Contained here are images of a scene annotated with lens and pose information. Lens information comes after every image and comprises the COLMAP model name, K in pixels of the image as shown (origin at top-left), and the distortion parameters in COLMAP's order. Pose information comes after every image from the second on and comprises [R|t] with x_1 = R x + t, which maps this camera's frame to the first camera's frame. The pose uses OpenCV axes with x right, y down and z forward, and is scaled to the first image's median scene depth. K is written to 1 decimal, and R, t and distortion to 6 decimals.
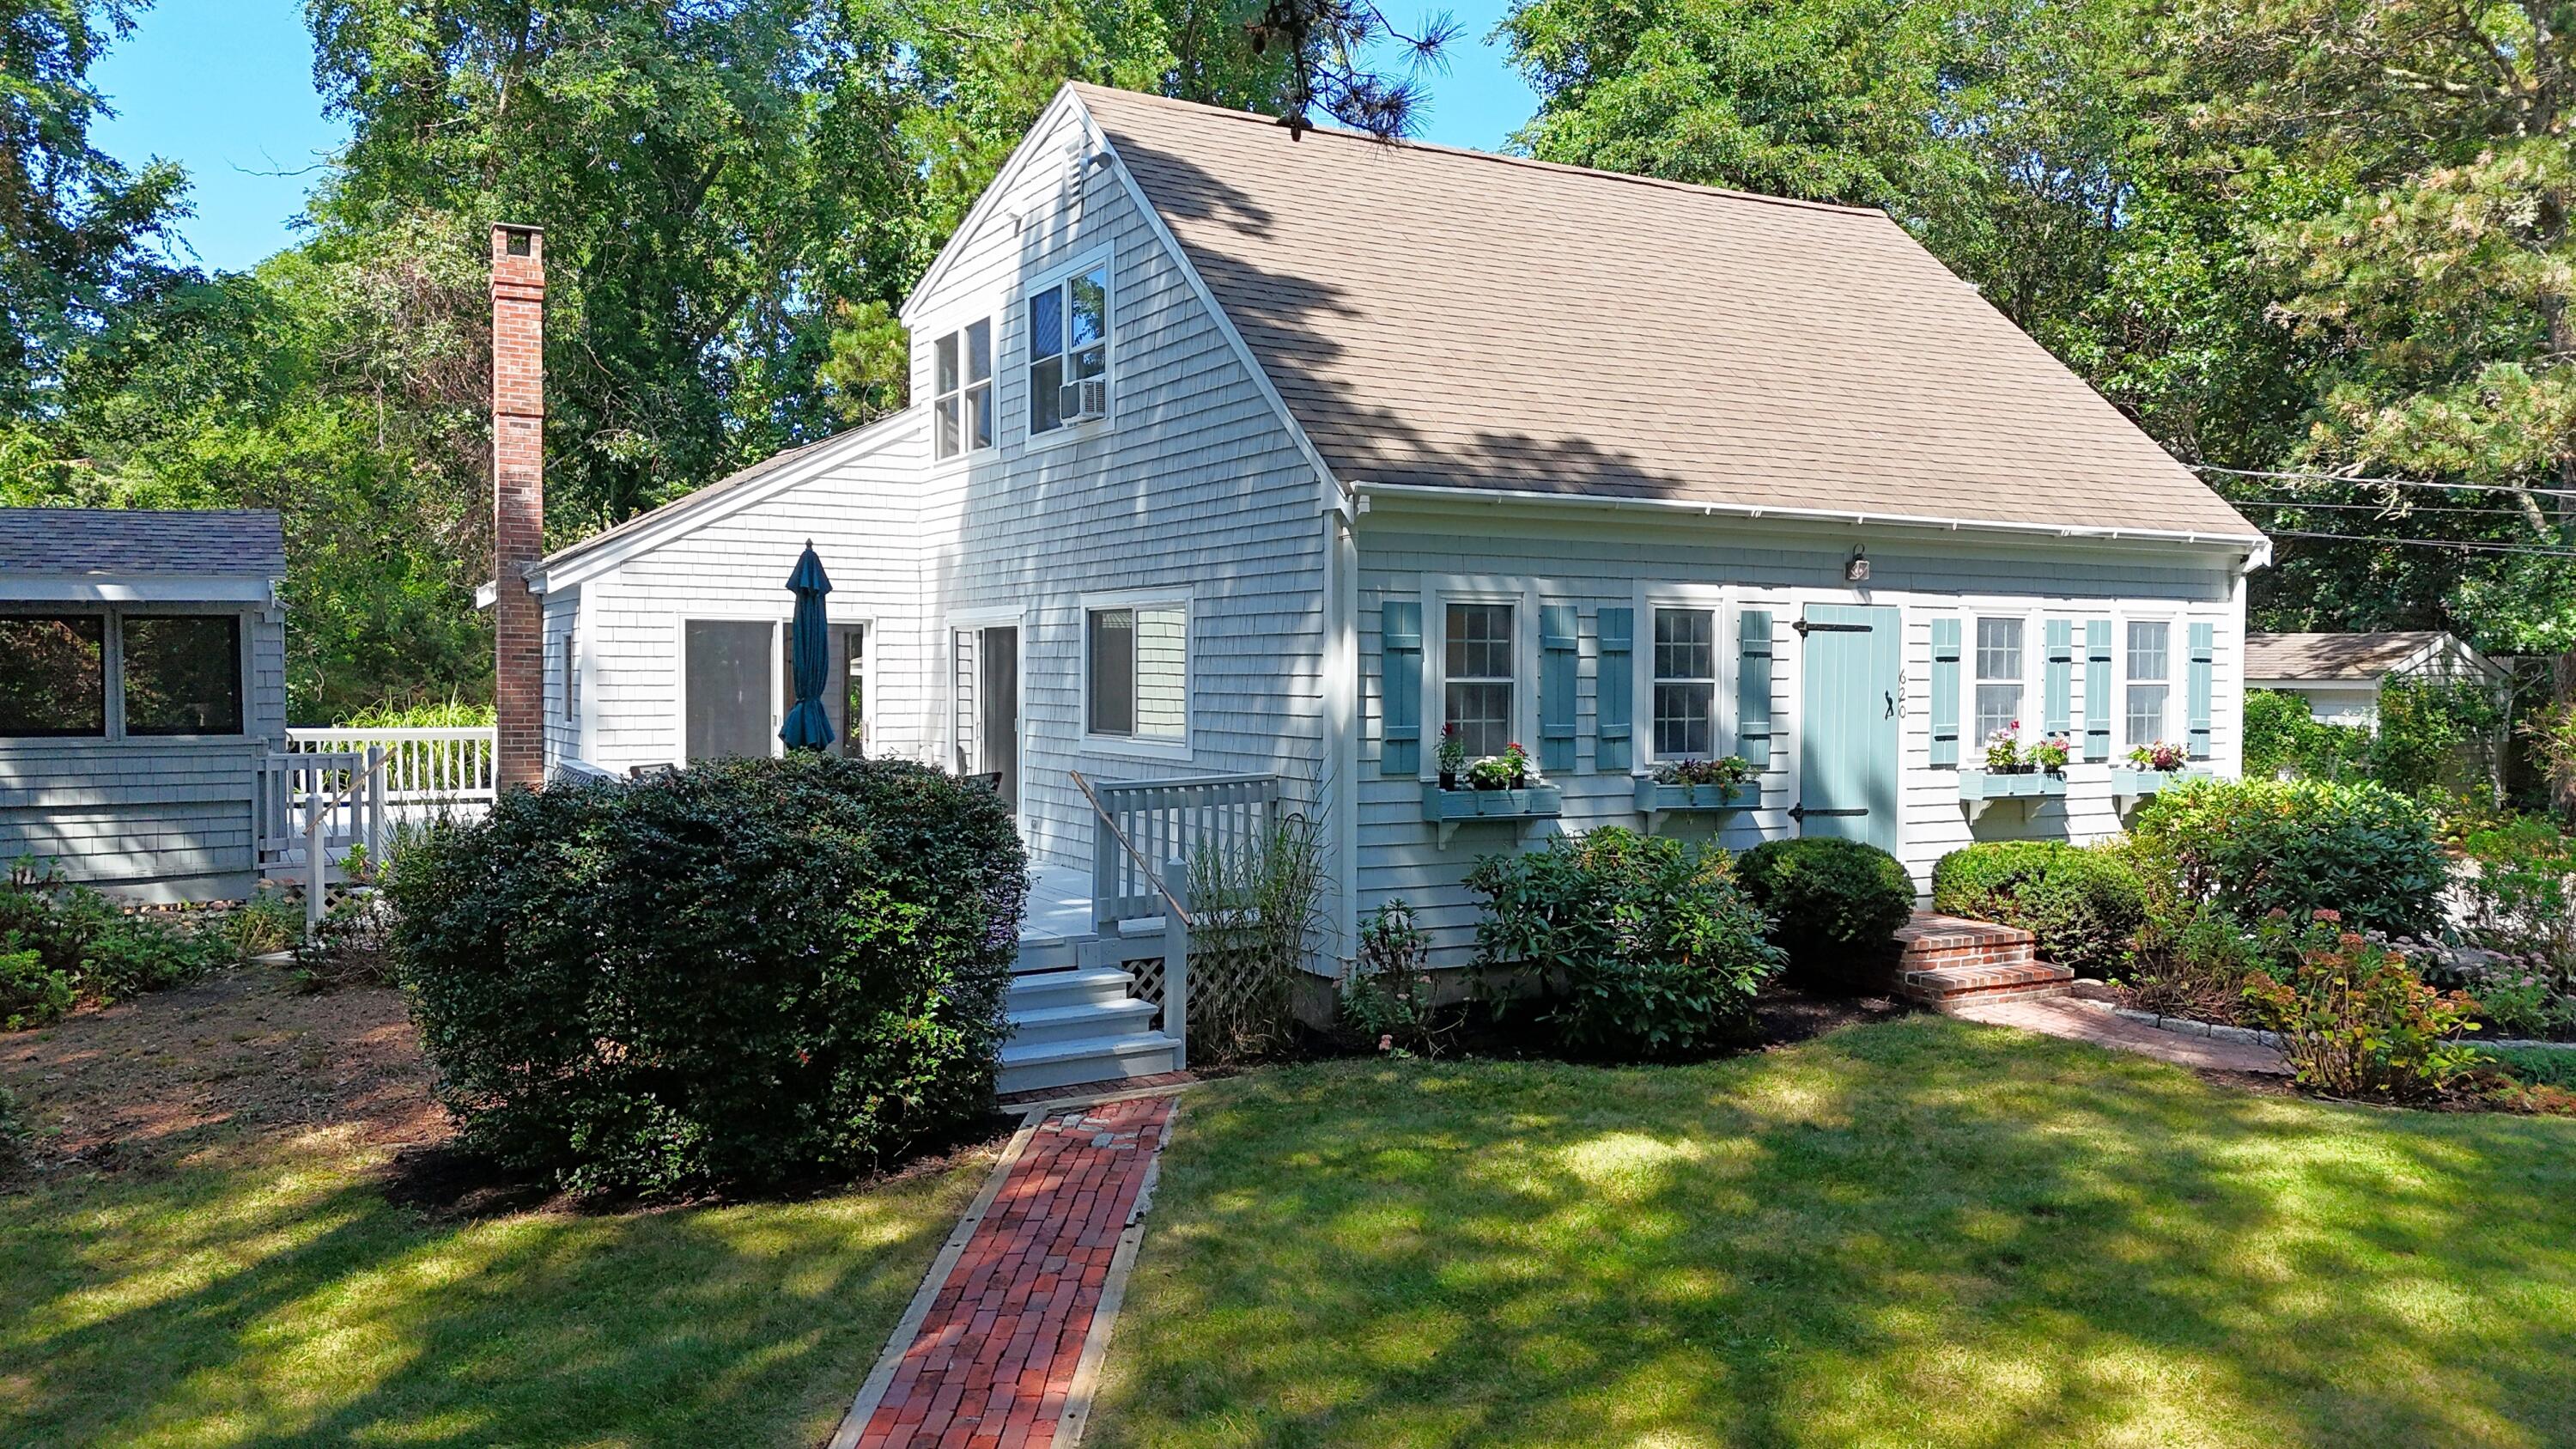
lens RADIAL K [[1877.4, 0, 1272.9], [0, 1877.4, 716.7], [0, 0, 1]] dist [0.061736, -0.086767]
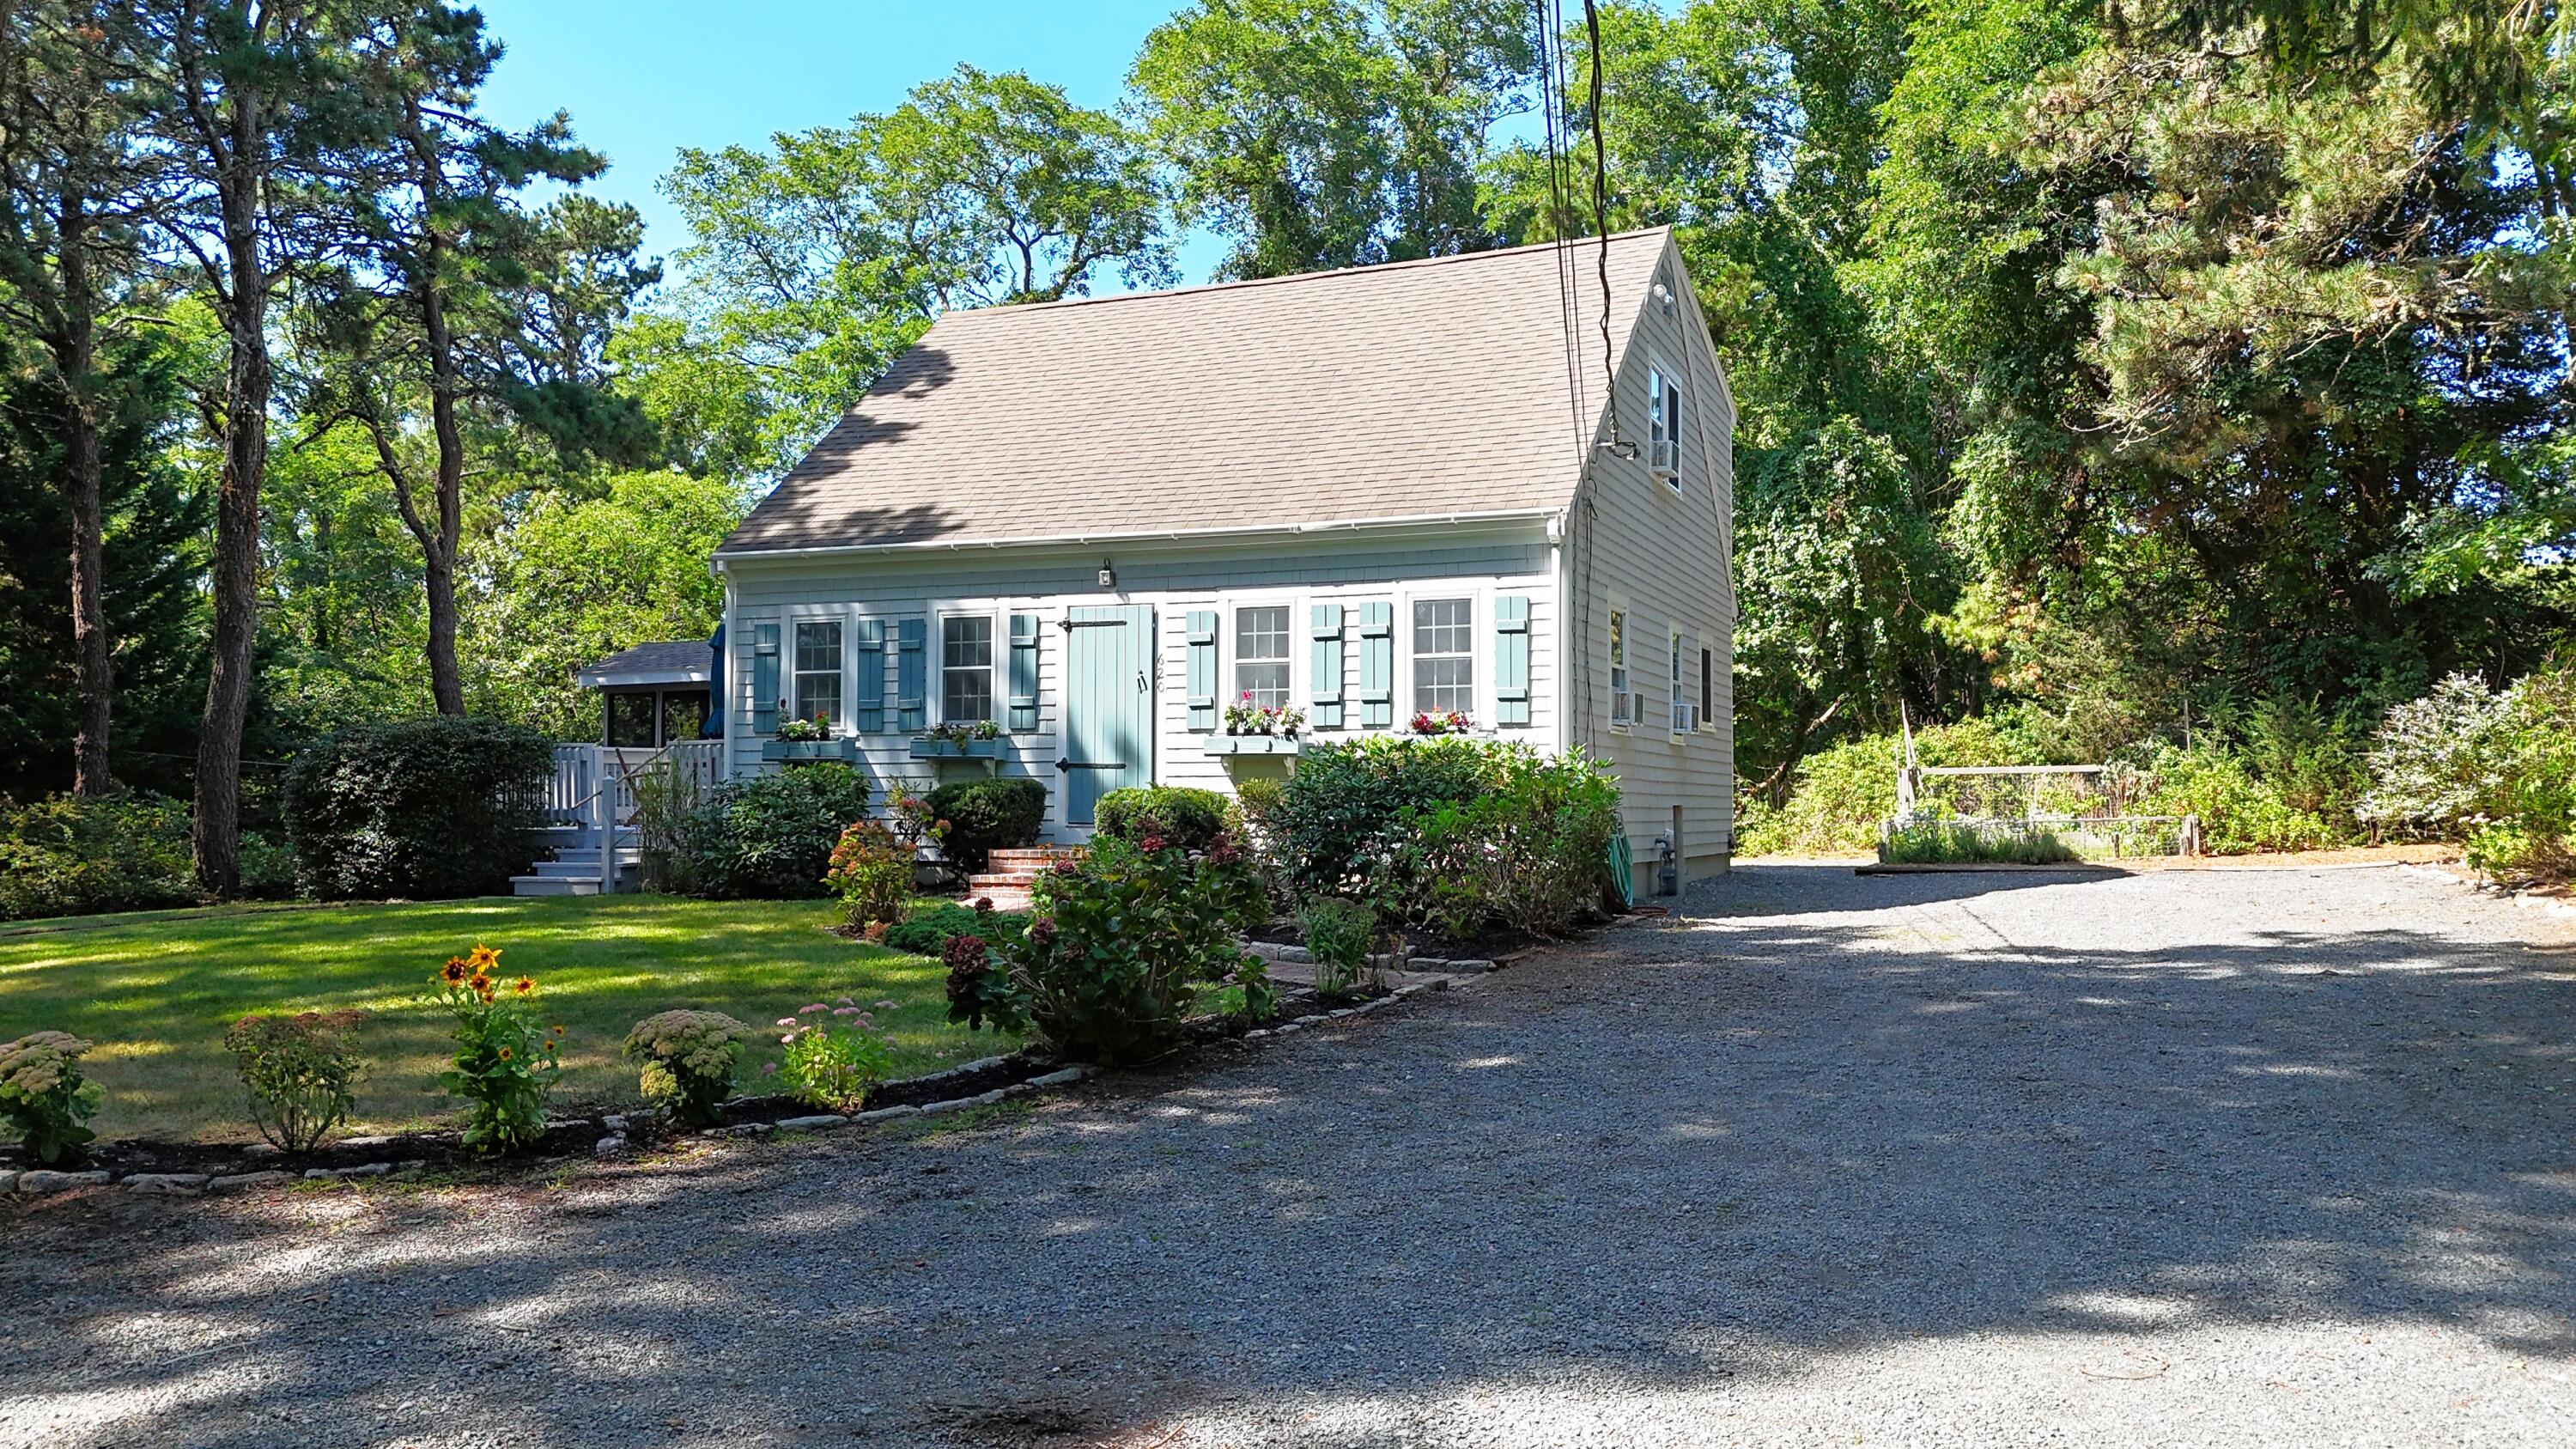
lens RADIAL K [[1905.2, 0, 1292.9], [0, 1905.2, 719.2], [0, 0, 1]] dist [0.094948, -0.099775]
pose [[0.628317, -0.038871, -0.776986, 1.428513], [-0.020022, 0.997612, -0.066099, 0.104545], [0.777700, 0.057088, 0.626038, 0.292353]]
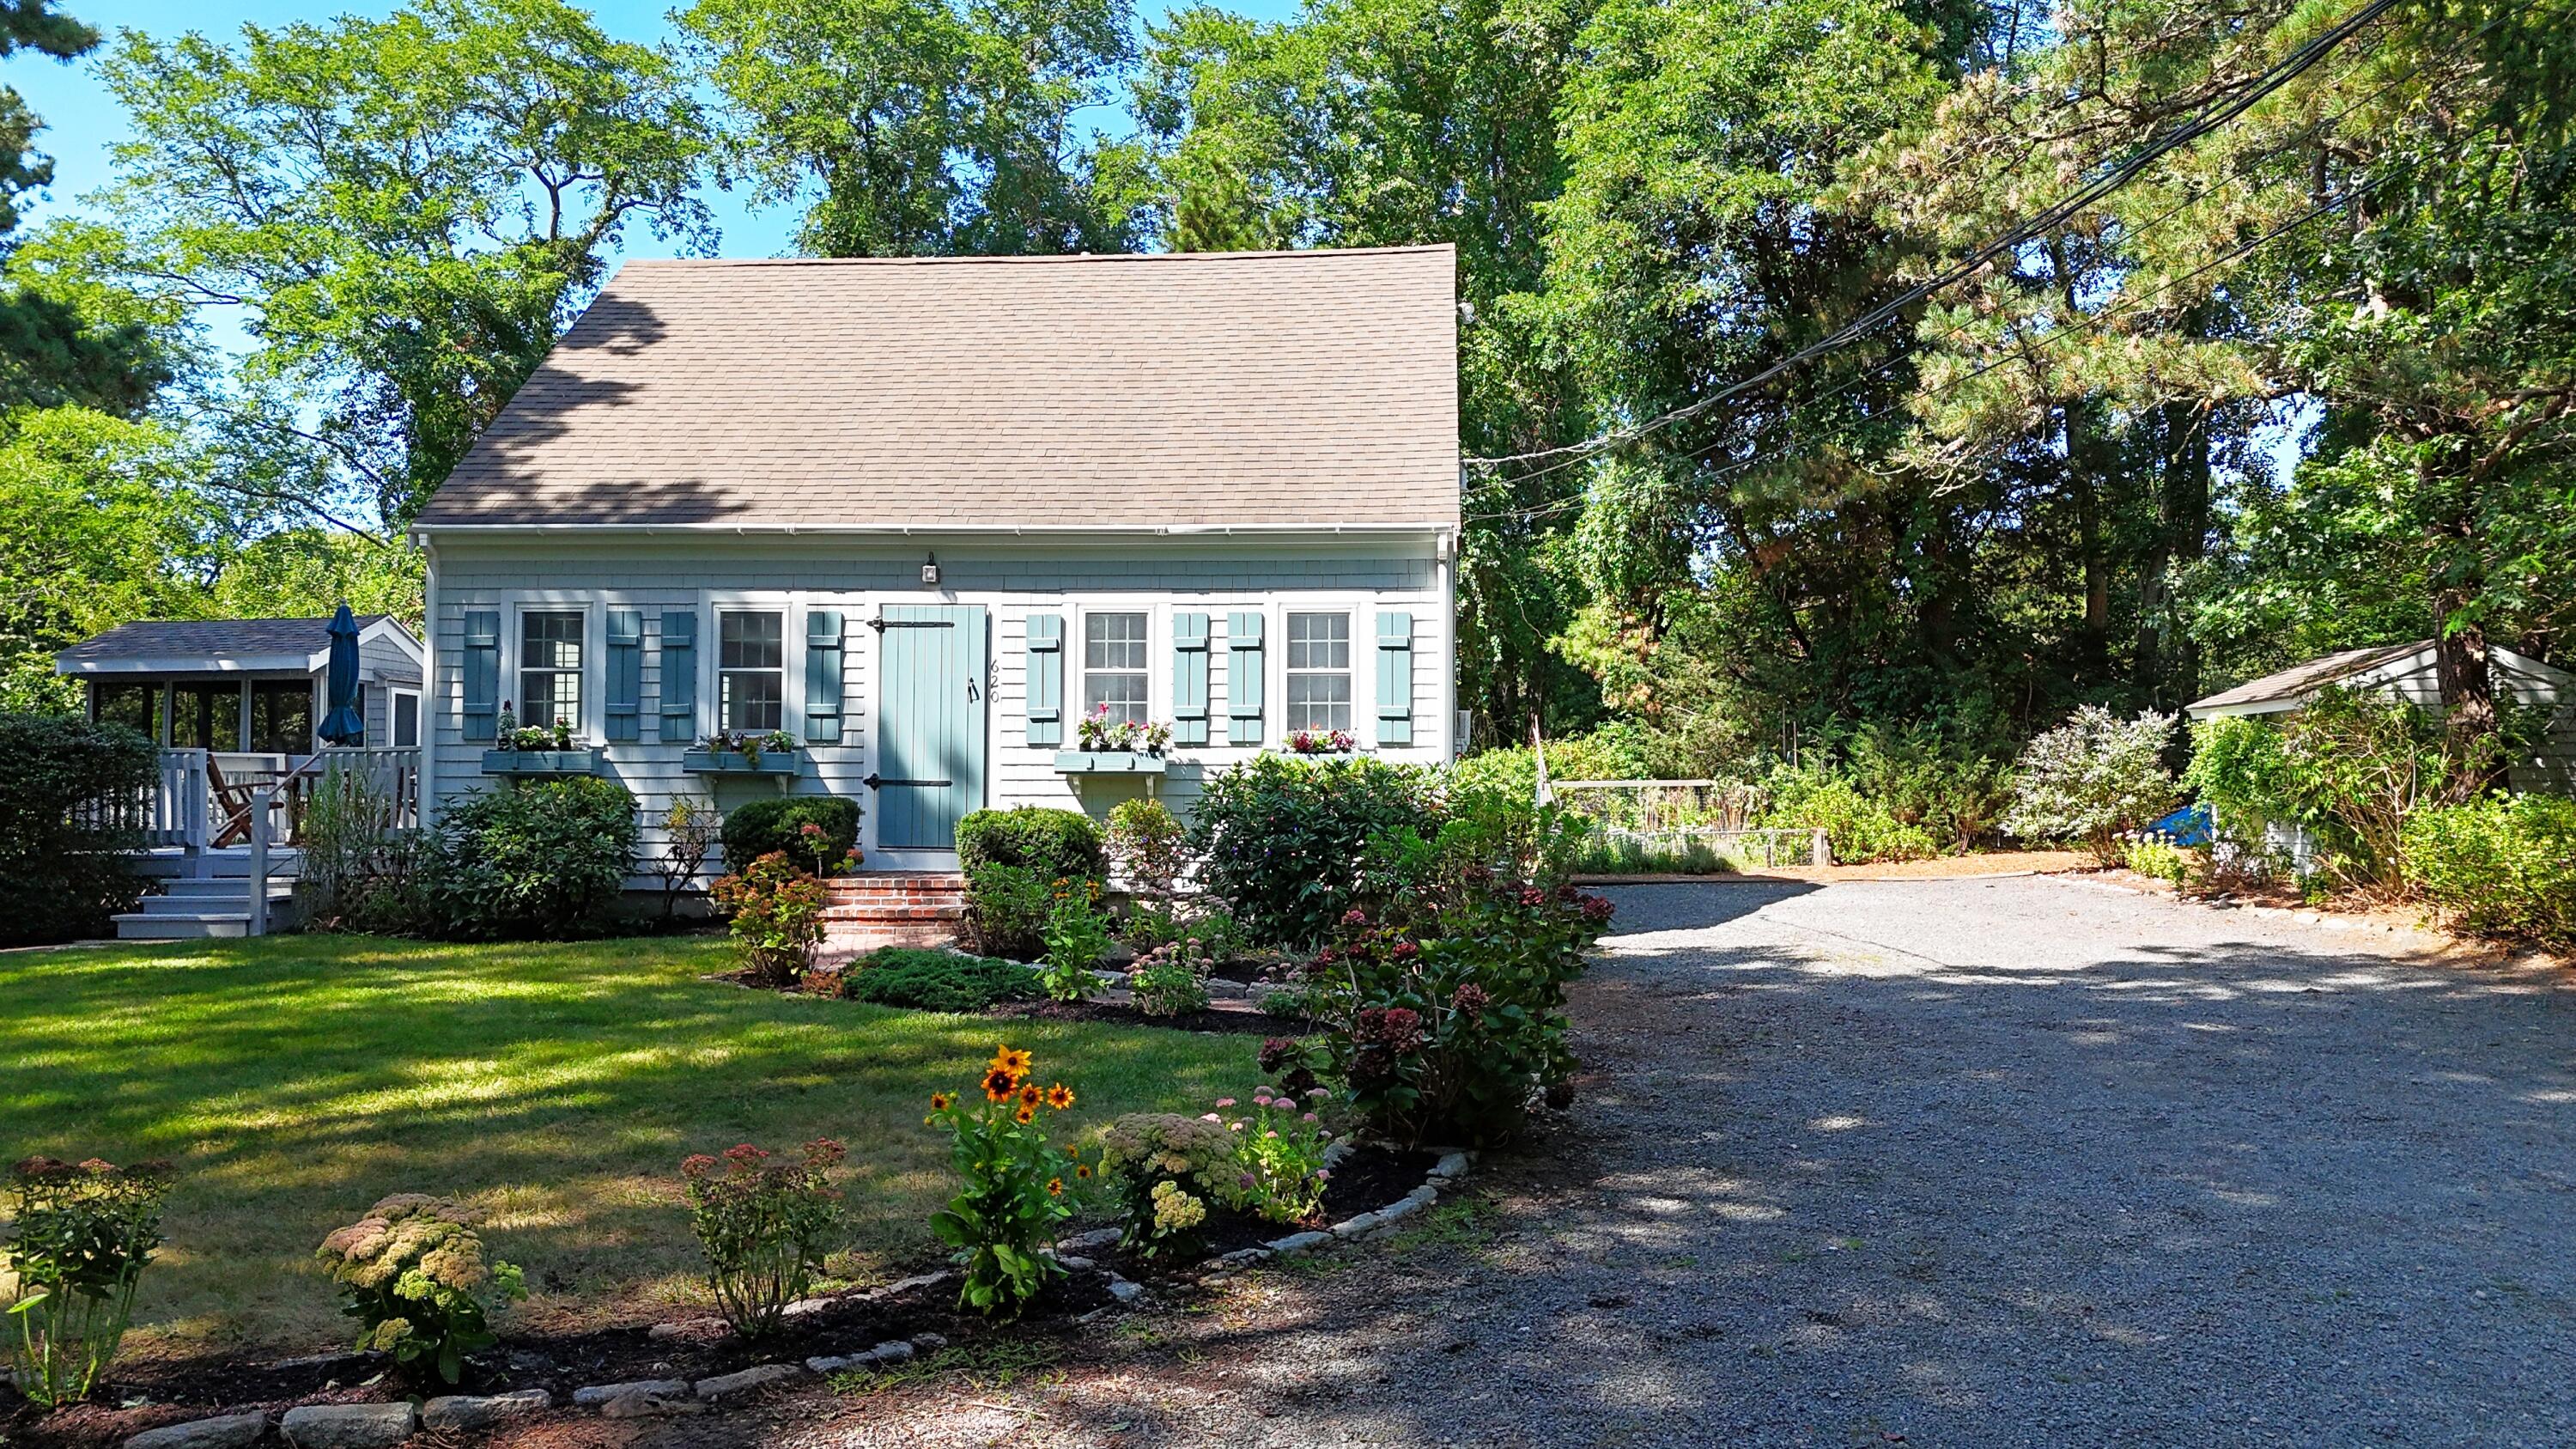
lens RADIAL K [[1905.2, 0, 1292.9], [0, 1905.2, 719.2], [0, 0, 1]] dist [0.094948, -0.099775]
pose [[0.840805, -0.026669, -0.540681, 1.155014], [-0.014289, 0.997344, -0.071415, 0.094312], [0.541150, 0.067772, 0.838191, 0.140745]]
